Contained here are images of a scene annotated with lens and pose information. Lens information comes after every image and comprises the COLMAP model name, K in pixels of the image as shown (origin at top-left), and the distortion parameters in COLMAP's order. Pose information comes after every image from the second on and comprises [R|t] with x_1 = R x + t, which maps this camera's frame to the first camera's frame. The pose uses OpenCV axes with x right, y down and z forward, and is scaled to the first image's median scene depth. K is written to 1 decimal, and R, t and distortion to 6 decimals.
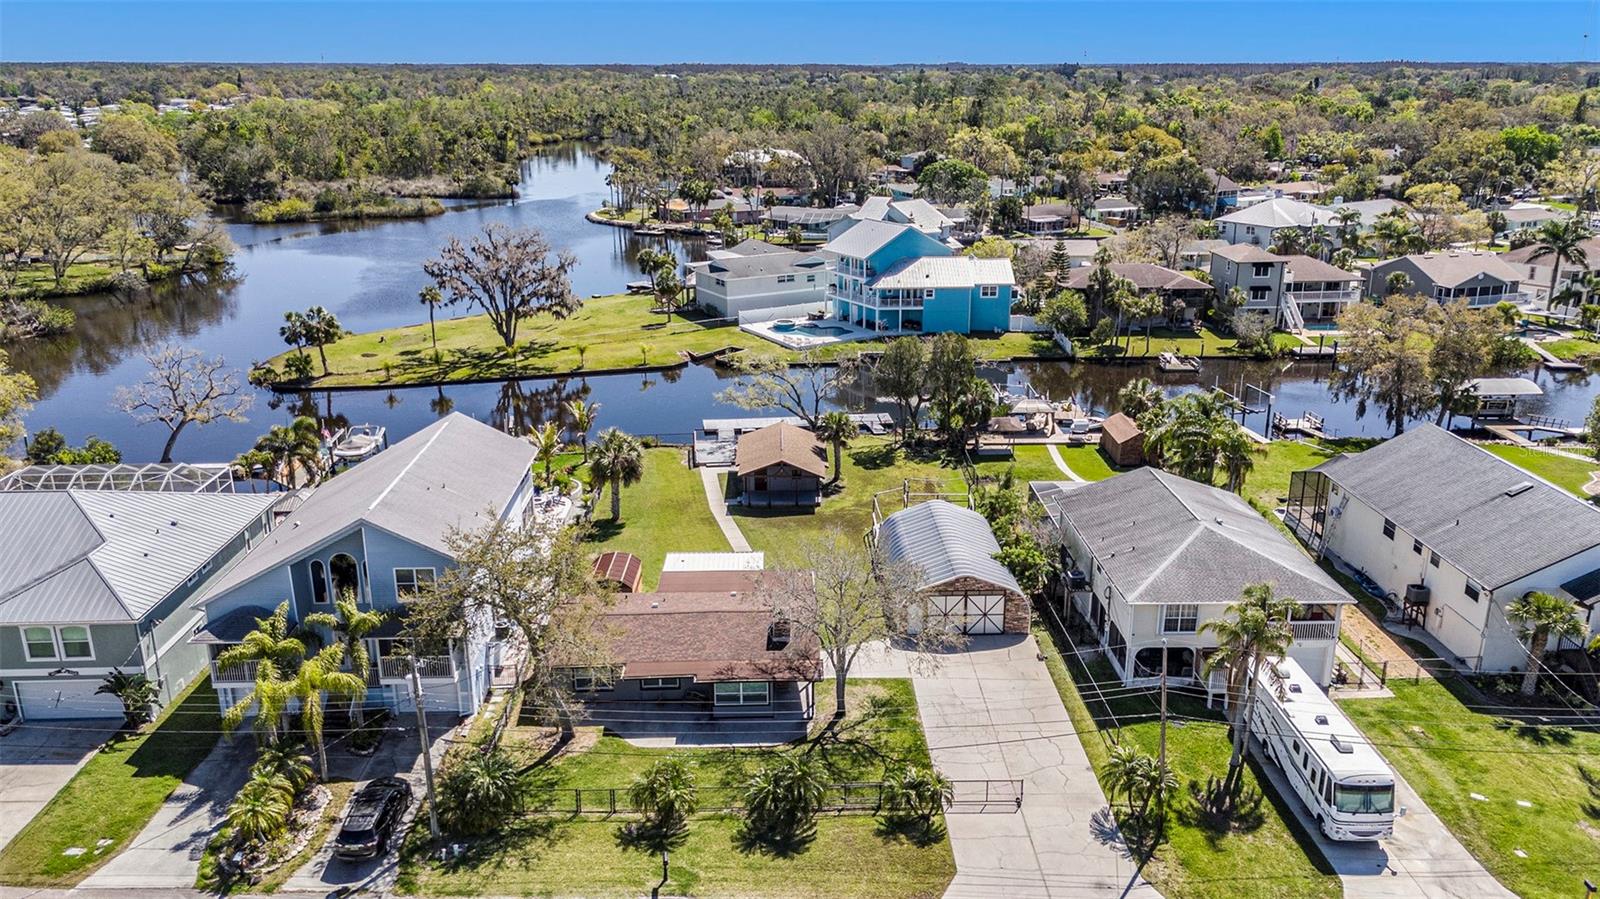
lens RADIAL K [[1172.8, 0, 800.0], [0, 1172.8, 449.5], [0, 0, 1]] dist [0.043344, 0.001894]
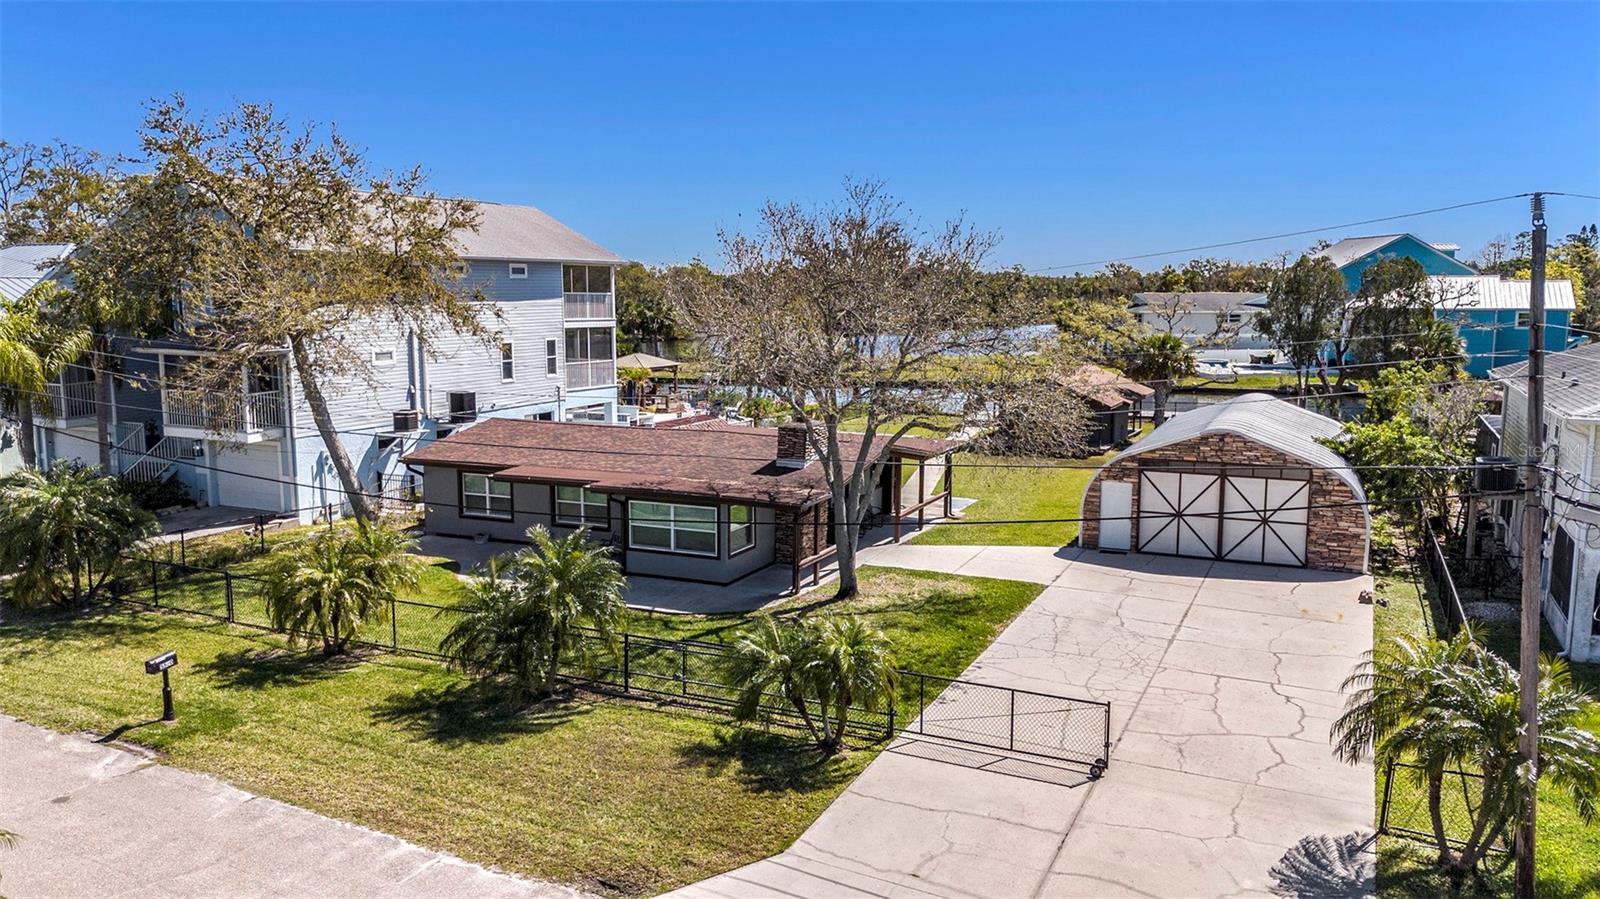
lens RADIAL K [[1172.8, 0, 800.0], [0, 1172.8, 449.5], [0, 0, 1]] dist [0.043344, 0.001894]
pose [[0.895279, 0.067181, -0.440411, 0.235738], [-0.140330, 0.980767, -0.135659, 0.243332], [0.422827, 0.183255, 0.887488, 0.571330]]
